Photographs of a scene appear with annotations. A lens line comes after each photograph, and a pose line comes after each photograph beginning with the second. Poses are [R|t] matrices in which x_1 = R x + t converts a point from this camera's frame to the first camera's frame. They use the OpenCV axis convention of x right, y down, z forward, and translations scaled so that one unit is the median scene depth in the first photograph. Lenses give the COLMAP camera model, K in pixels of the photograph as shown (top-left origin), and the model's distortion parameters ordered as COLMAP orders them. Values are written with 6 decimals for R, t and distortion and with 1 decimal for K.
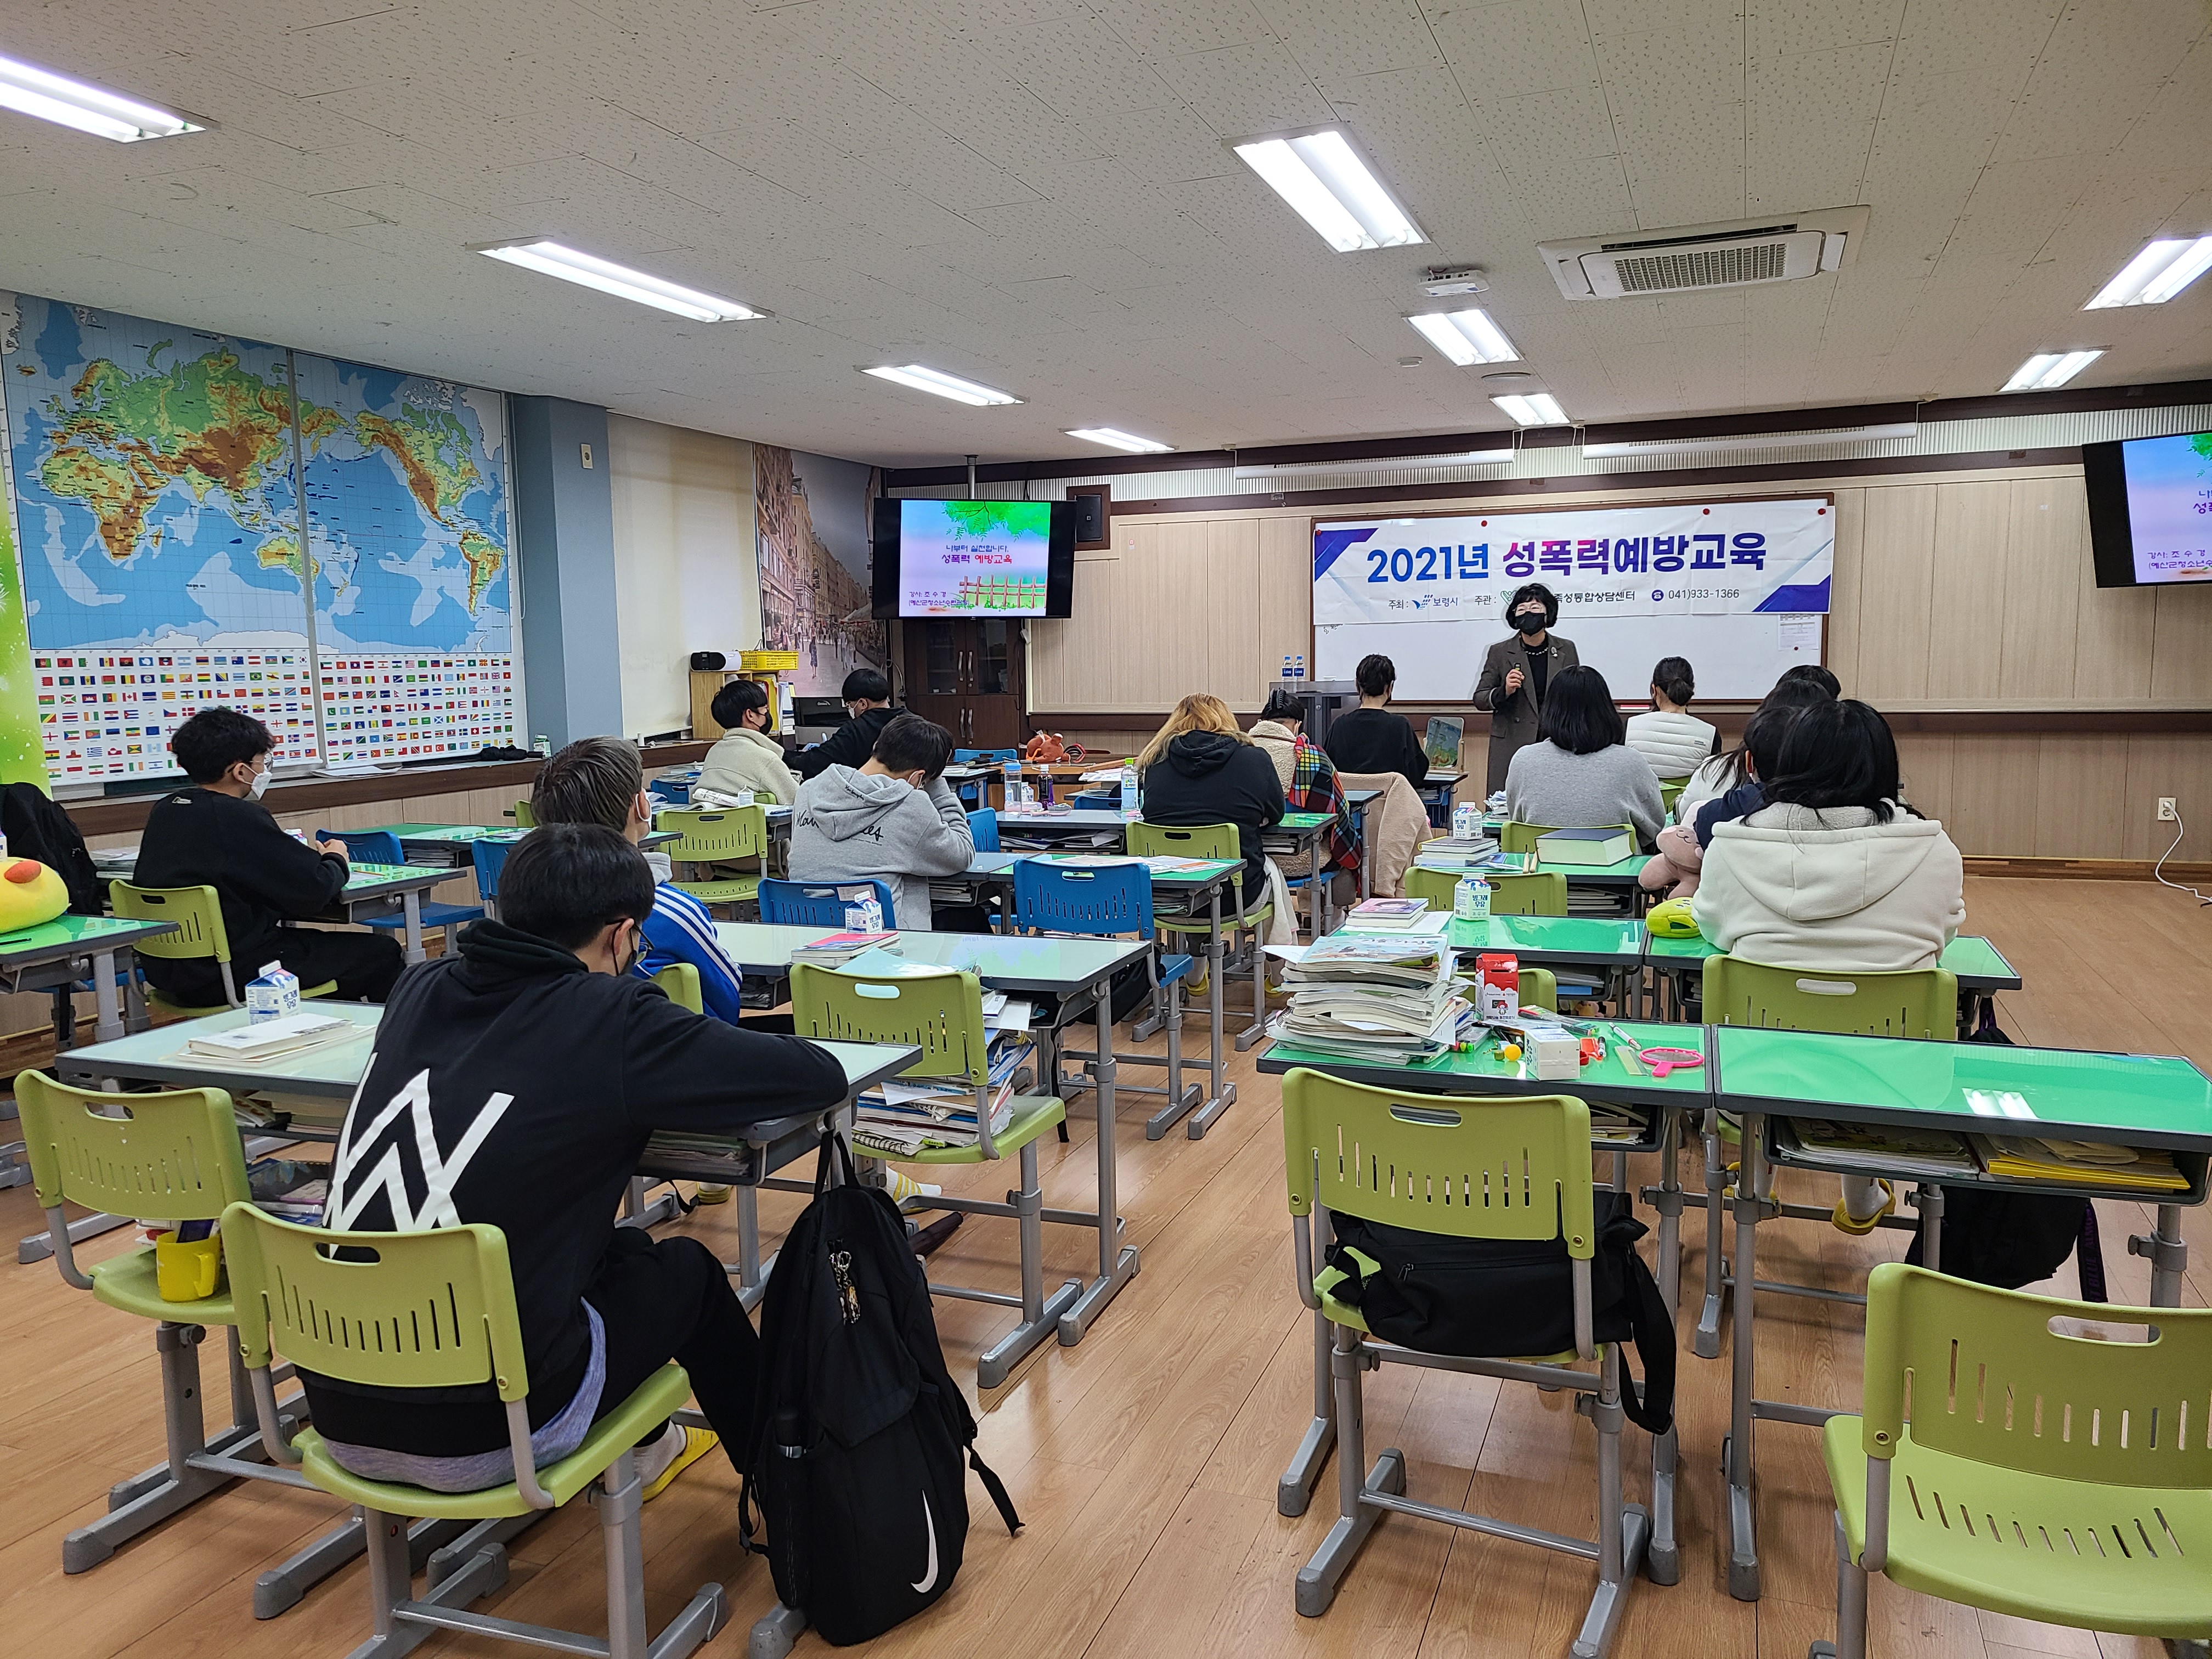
lens RADIAL K [[1677.9, 0, 1060.8], [0, 1677.9, 831.5], [0, 0, 1]] dist [0.061708, -0.037673]
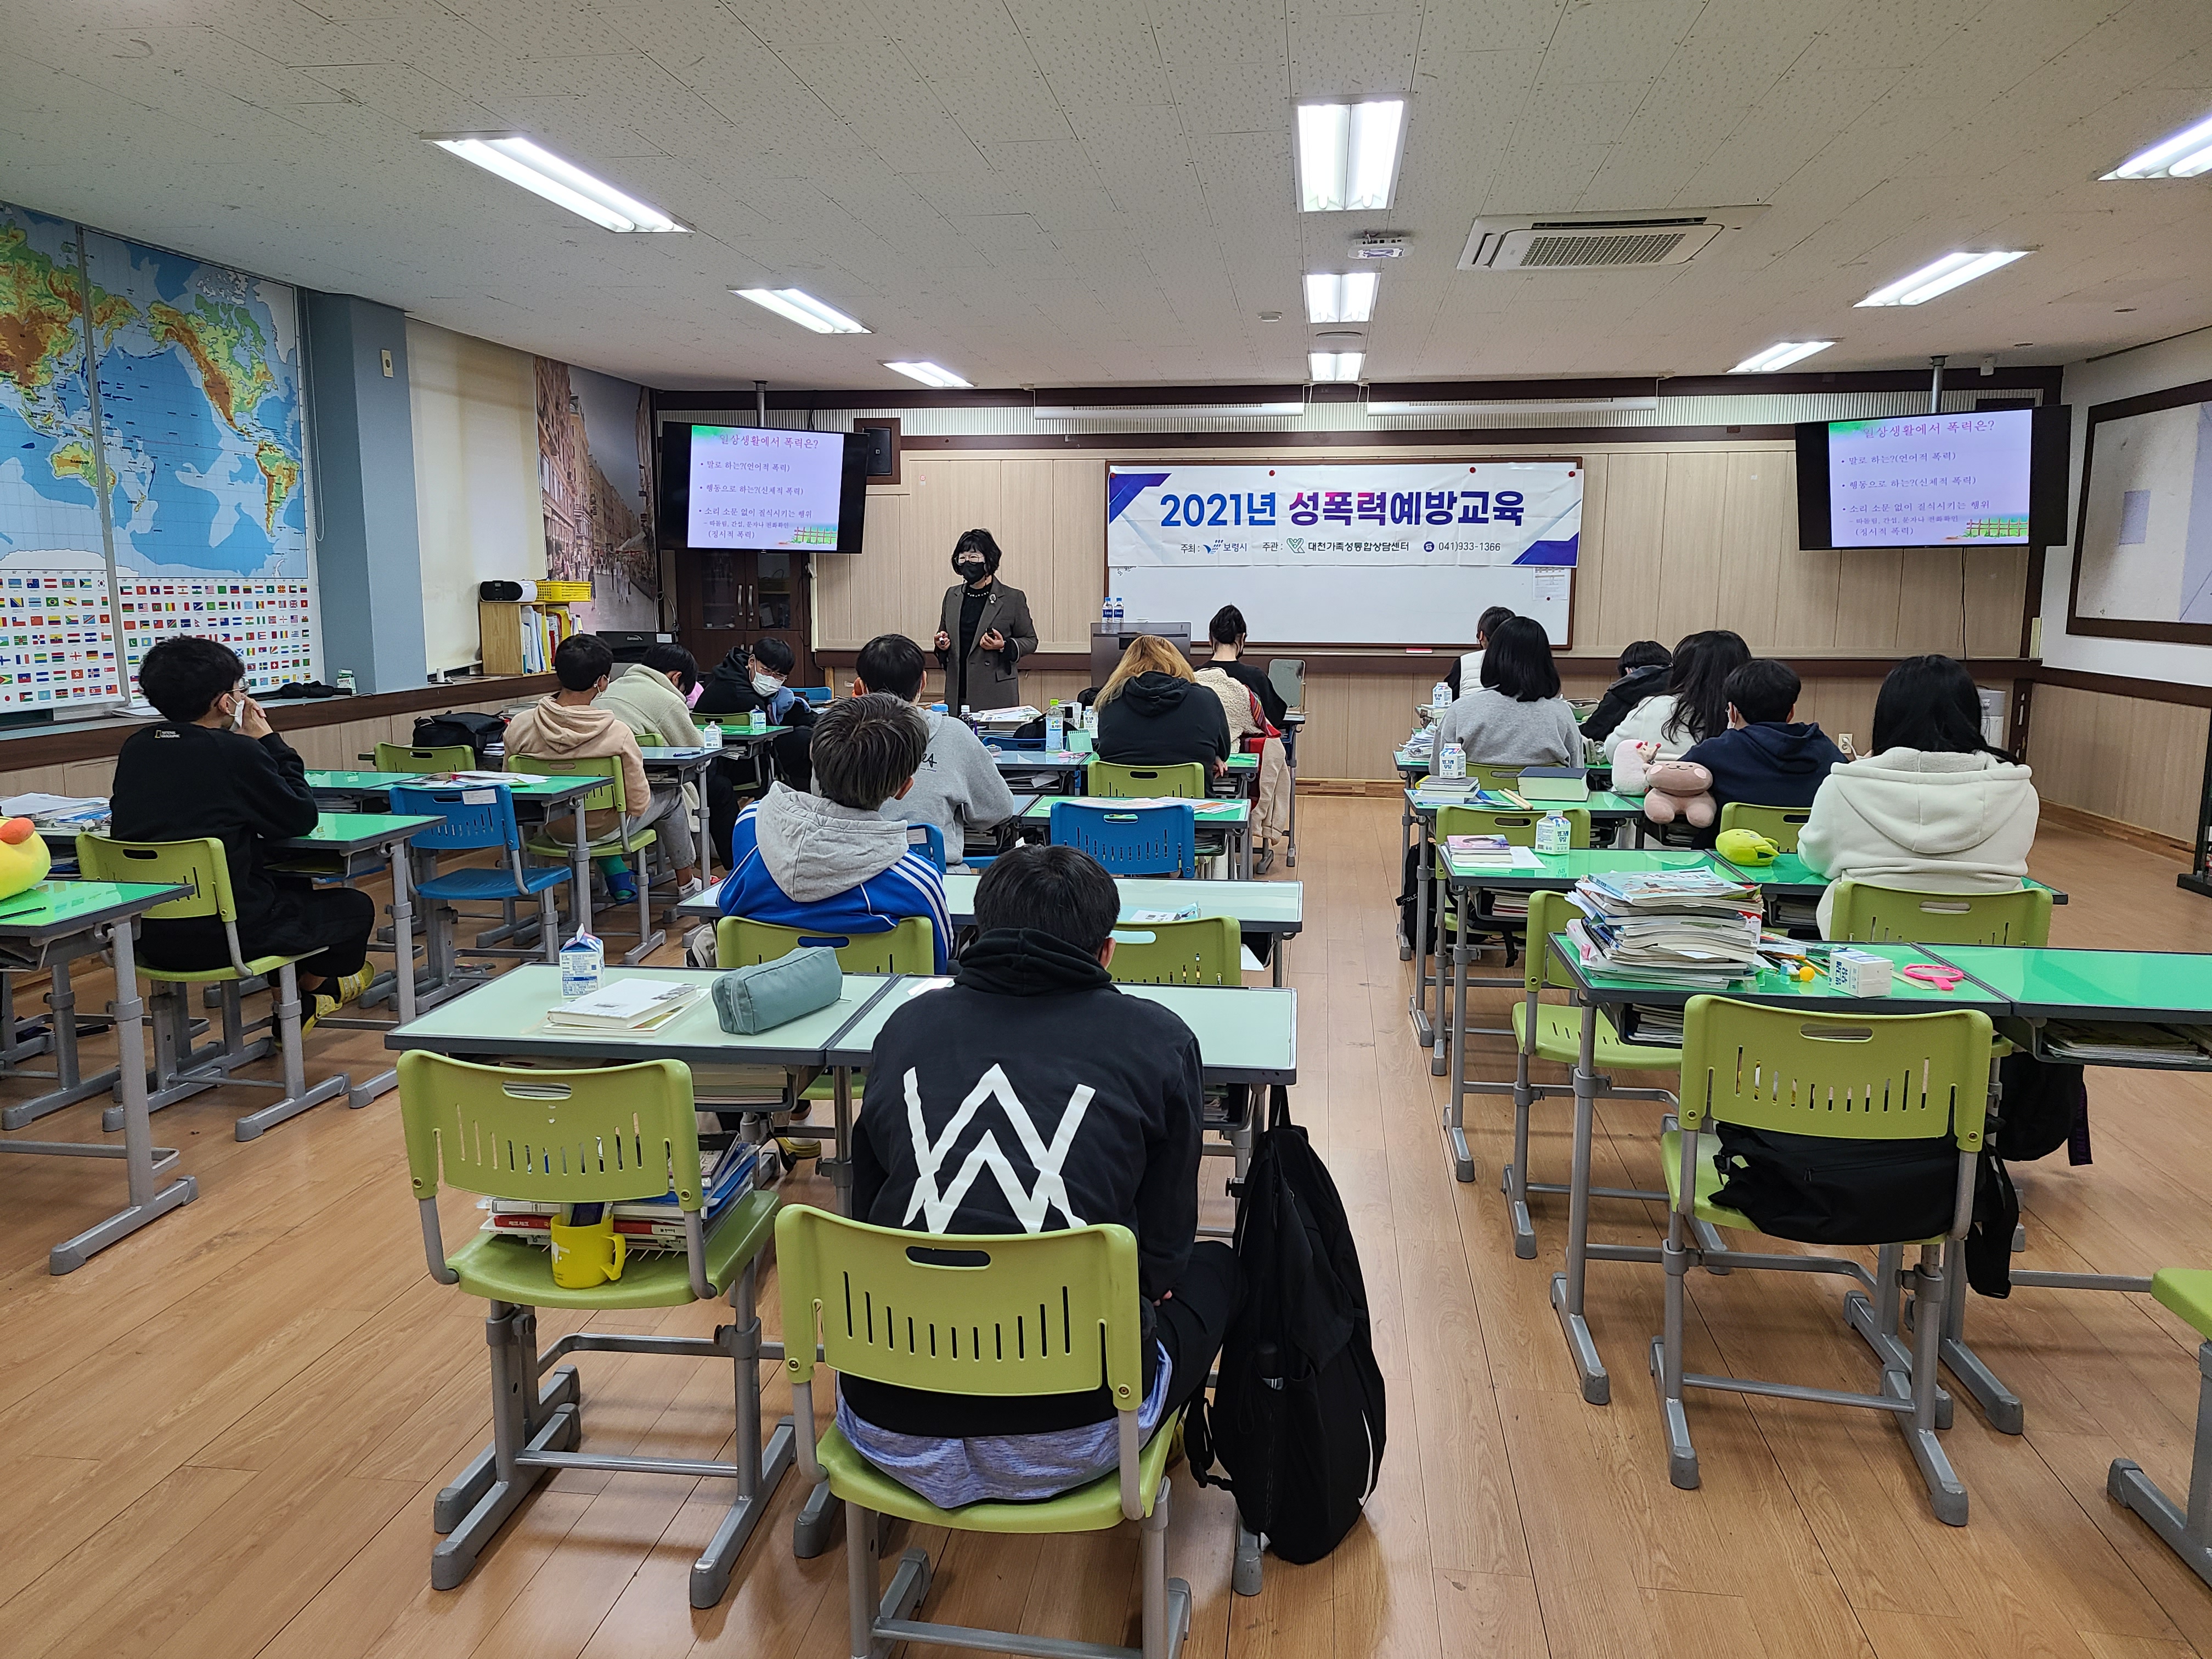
lens RADIAL K [[1677.9, 0, 1090.4], [0, 1677.9, 821.6], [0, 0, 1]] dist [0.061708, -0.037673]
pose [[0.969702, -0.015512, 0.243798, -0.130121], [0.007452, 0.999396, 0.033947, -0.003035], [-0.244178, -0.031102, 0.969232, 0.009922]]
